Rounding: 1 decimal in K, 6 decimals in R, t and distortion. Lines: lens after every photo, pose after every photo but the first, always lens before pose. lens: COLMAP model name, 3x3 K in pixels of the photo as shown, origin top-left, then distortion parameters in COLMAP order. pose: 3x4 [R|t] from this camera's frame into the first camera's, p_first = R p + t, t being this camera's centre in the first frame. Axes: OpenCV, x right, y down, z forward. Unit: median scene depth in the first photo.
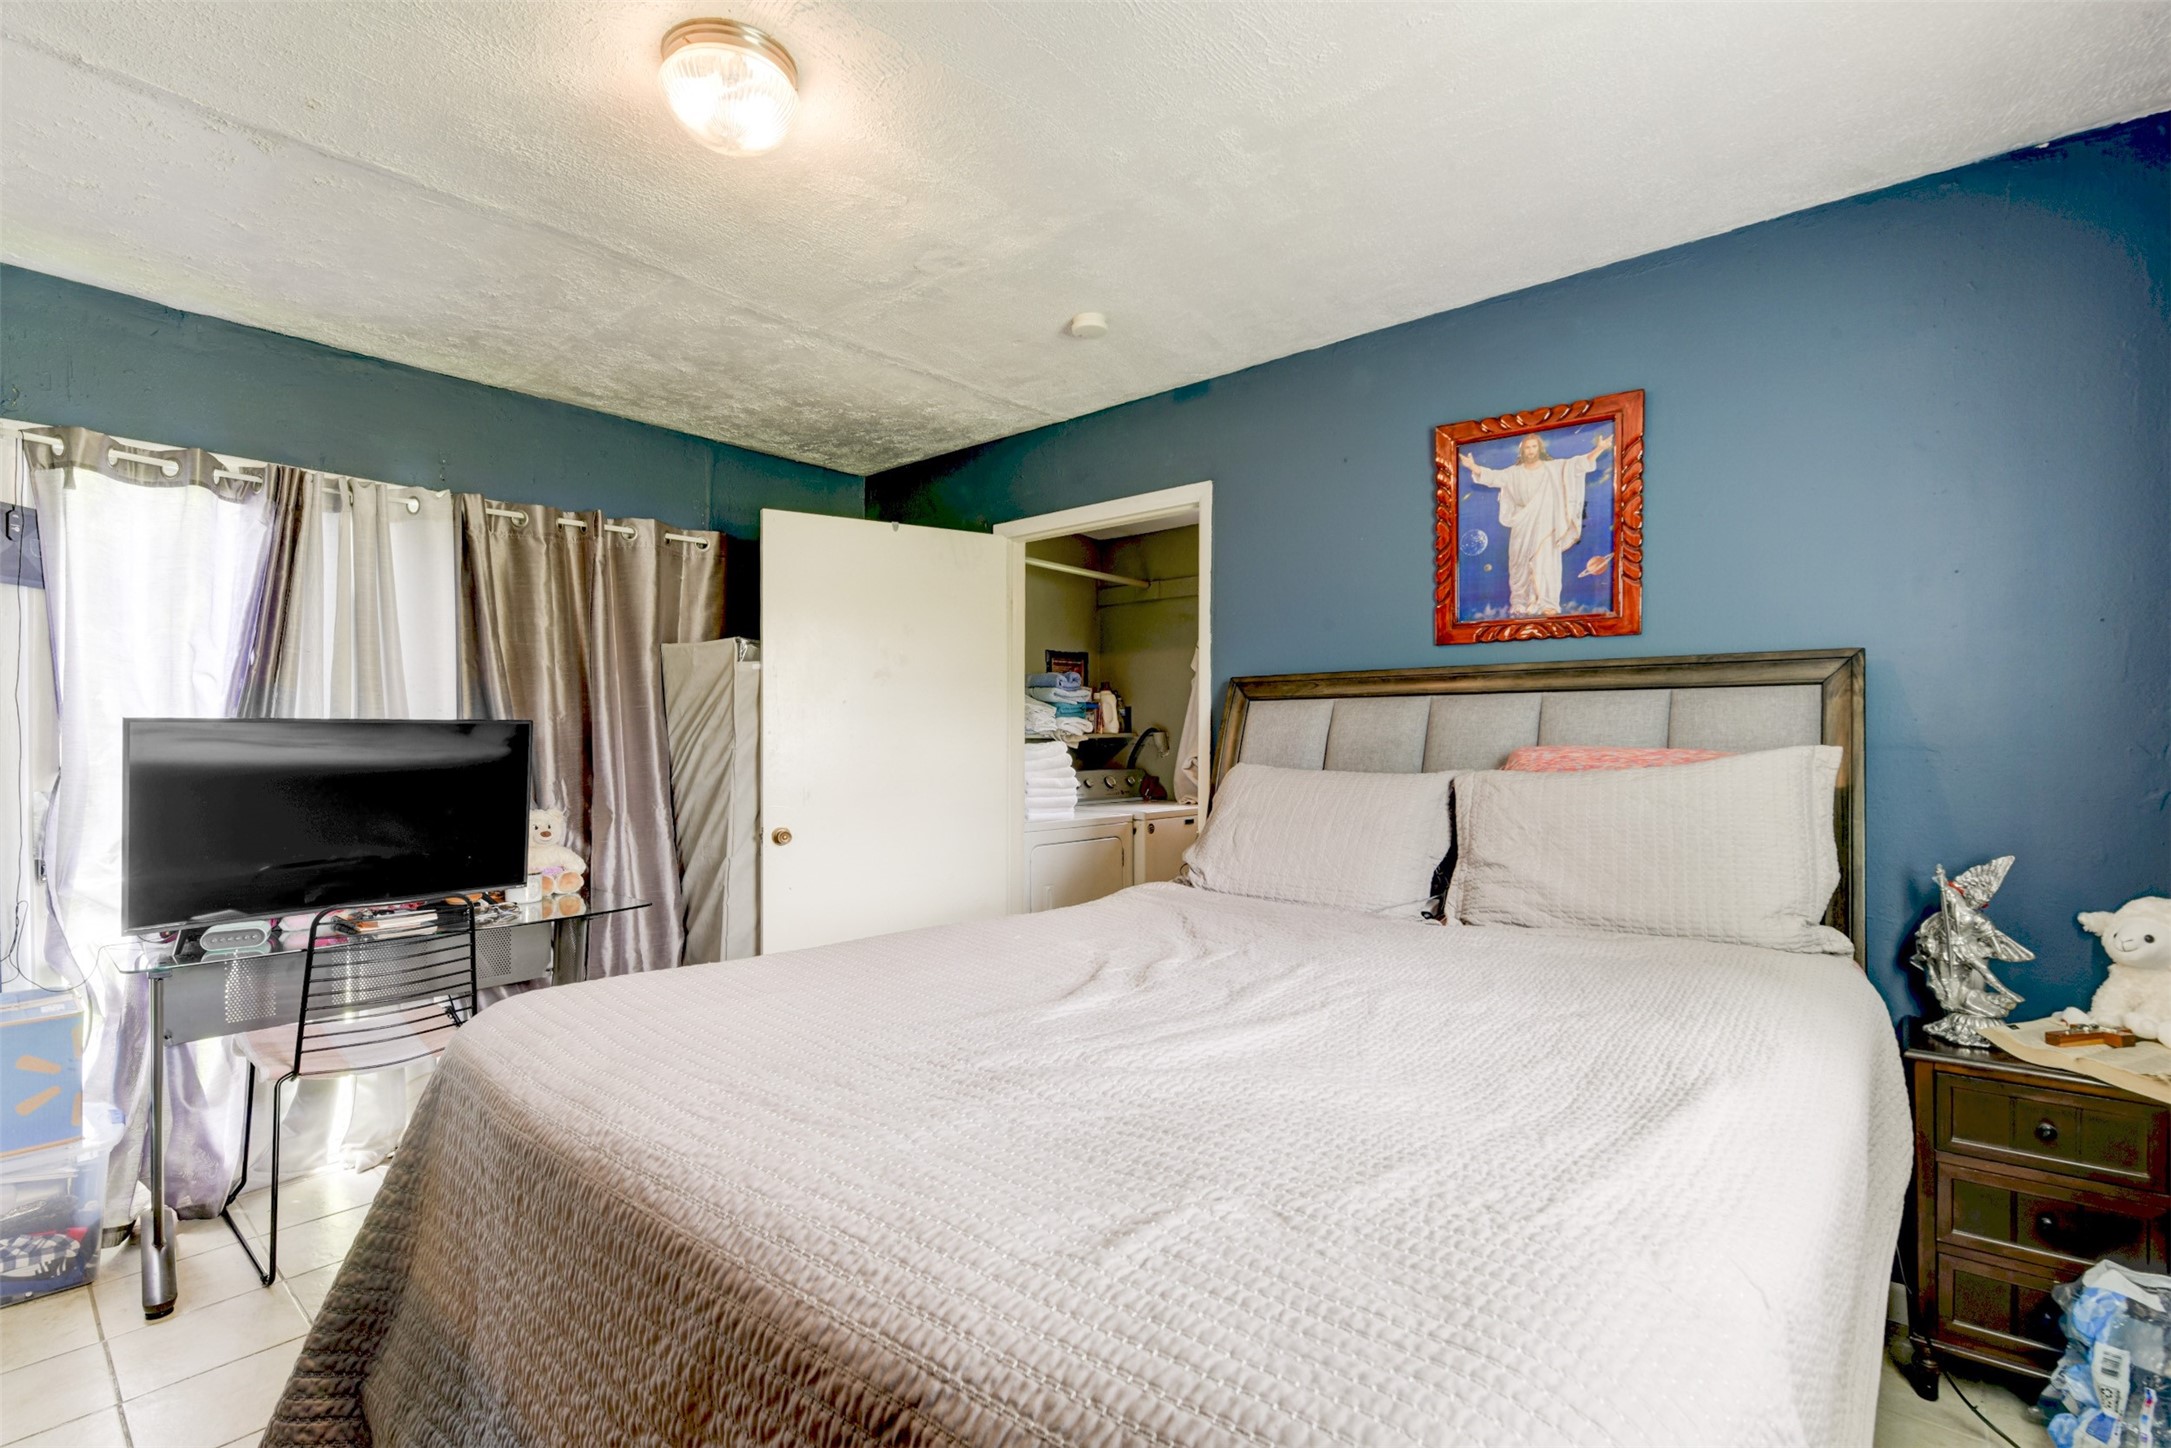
lens RADIAL K [[1009.1, 0, 1094.8], [0, 1009.1, 734.2], [0, 0, 1]] dist [0.016014, -0.020694]
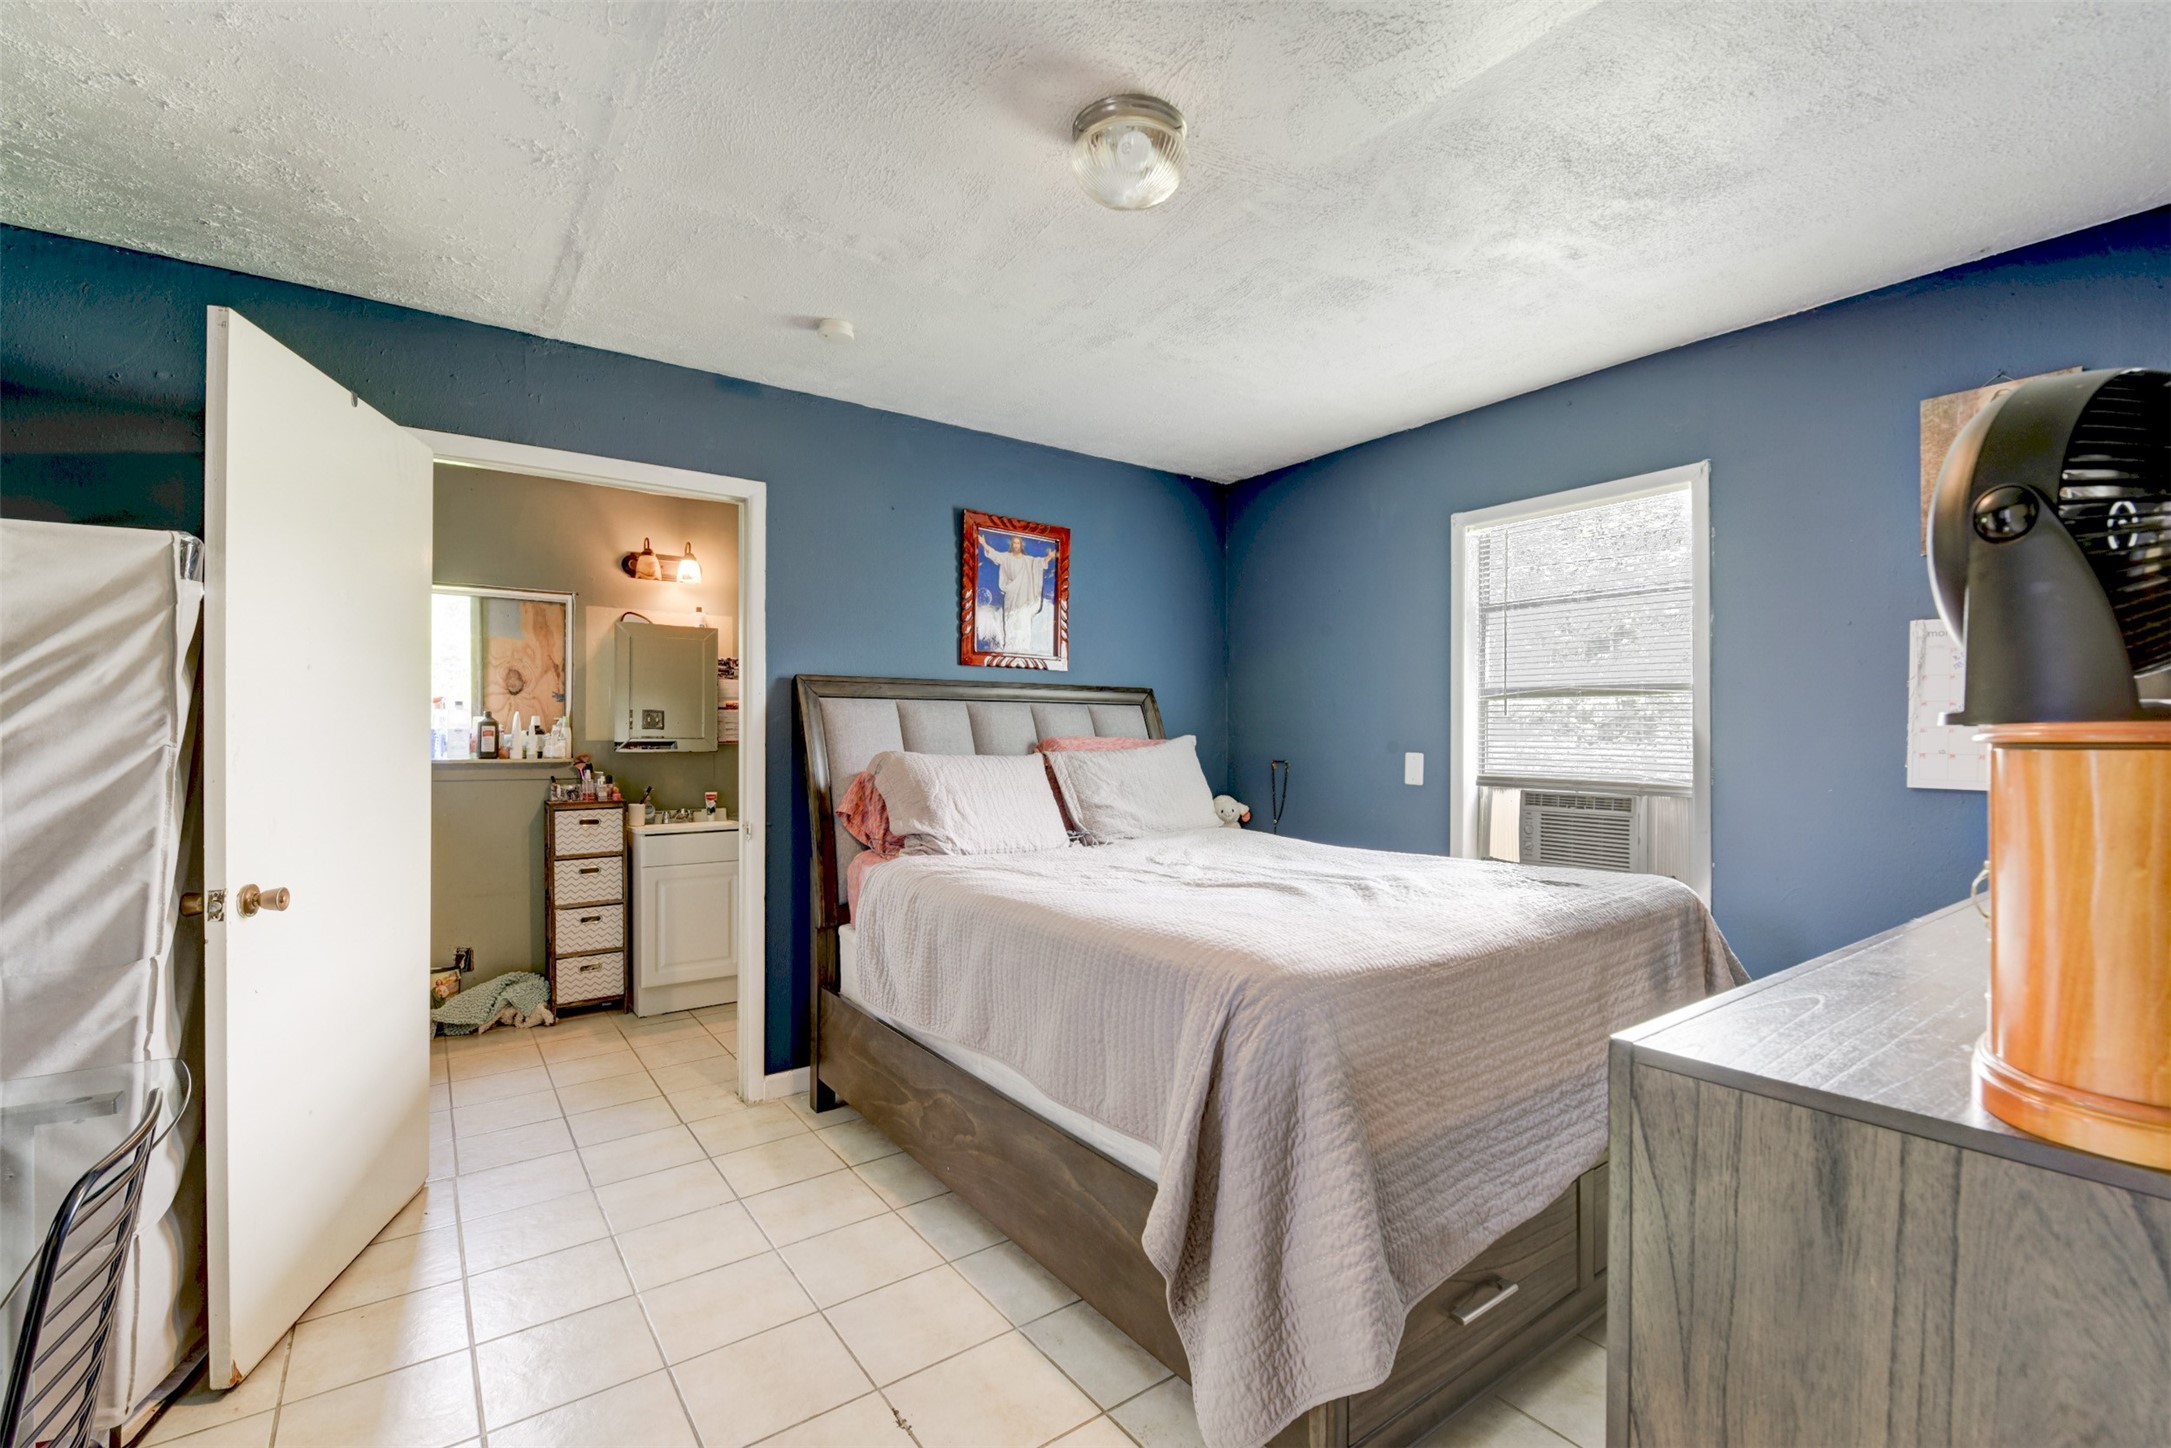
lens RADIAL K [[938.8, 0, 1101.4], [0, 938.8, 745.3], [0, 0, 1]] dist [0.015140, -0.014567]
pose [[0.222292, -0.008853, 0.974940, -0.942388], [-0.005538, 0.999931, 0.010342, 0.009488], [-0.974964, -0.007699, 0.222228, 0.551670]]
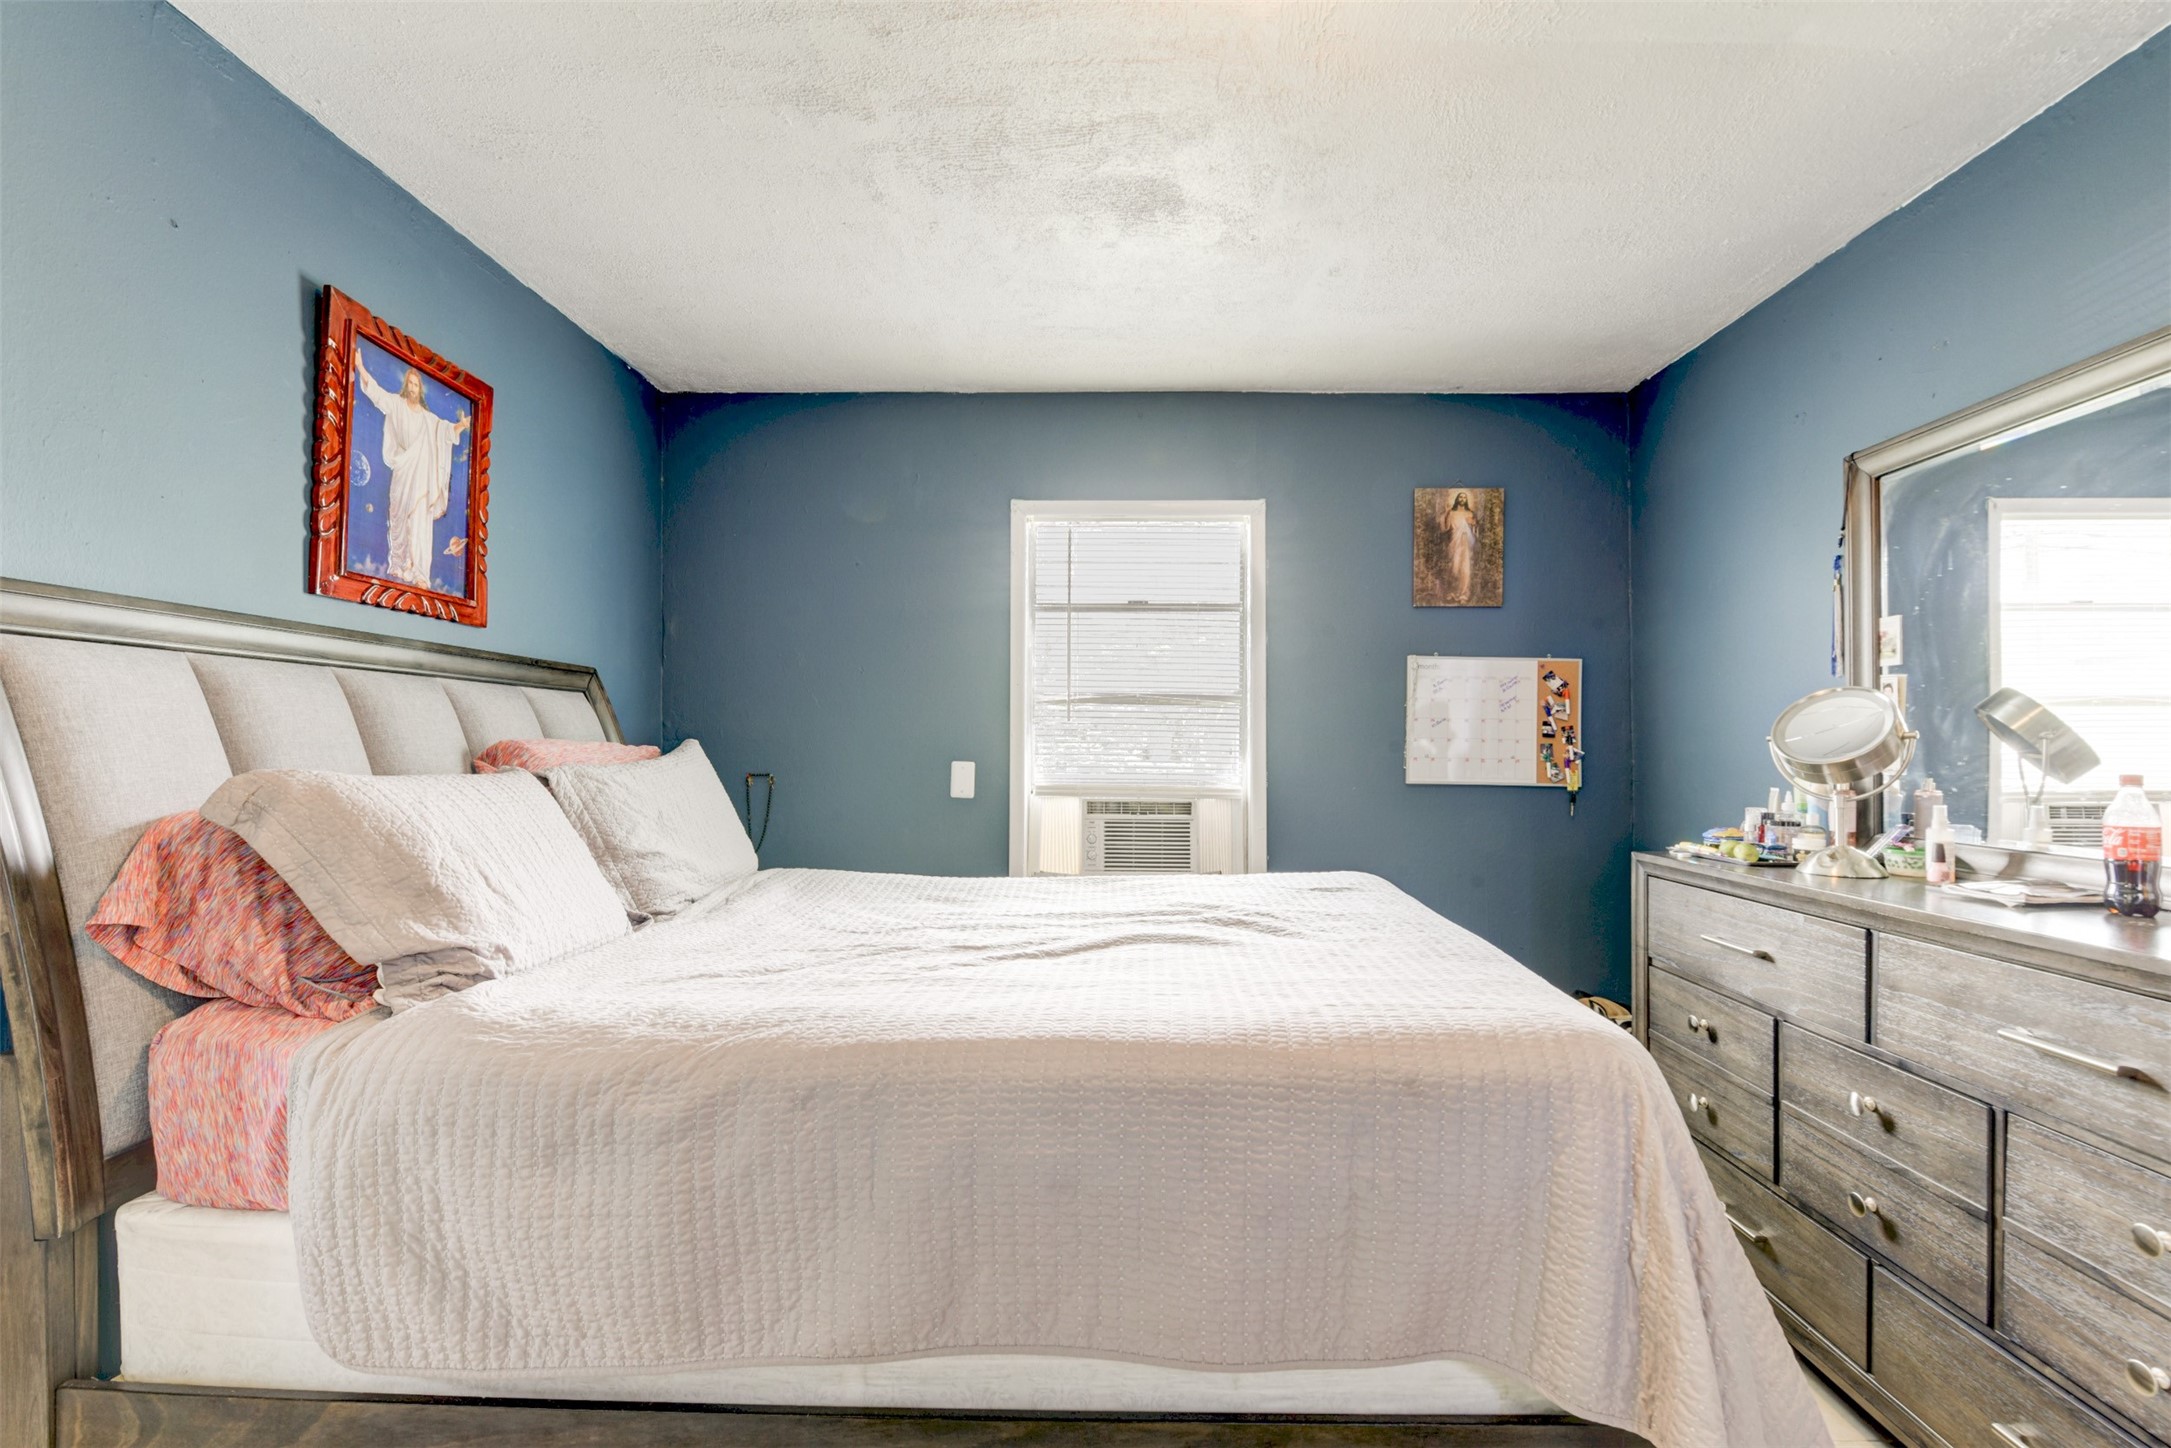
lens RADIAL K [[938.8, 0, 1101.4], [0, 938.8, 745.3], [0, 0, 1]] dist [0.015140, -0.014567]
pose [[-0.636268, -0.001626, 0.771467, -0.536966], [-0.008303, 0.999954, -0.004741, 0.015609], [-0.771424, -0.009422, -0.636252, 1.053389]]
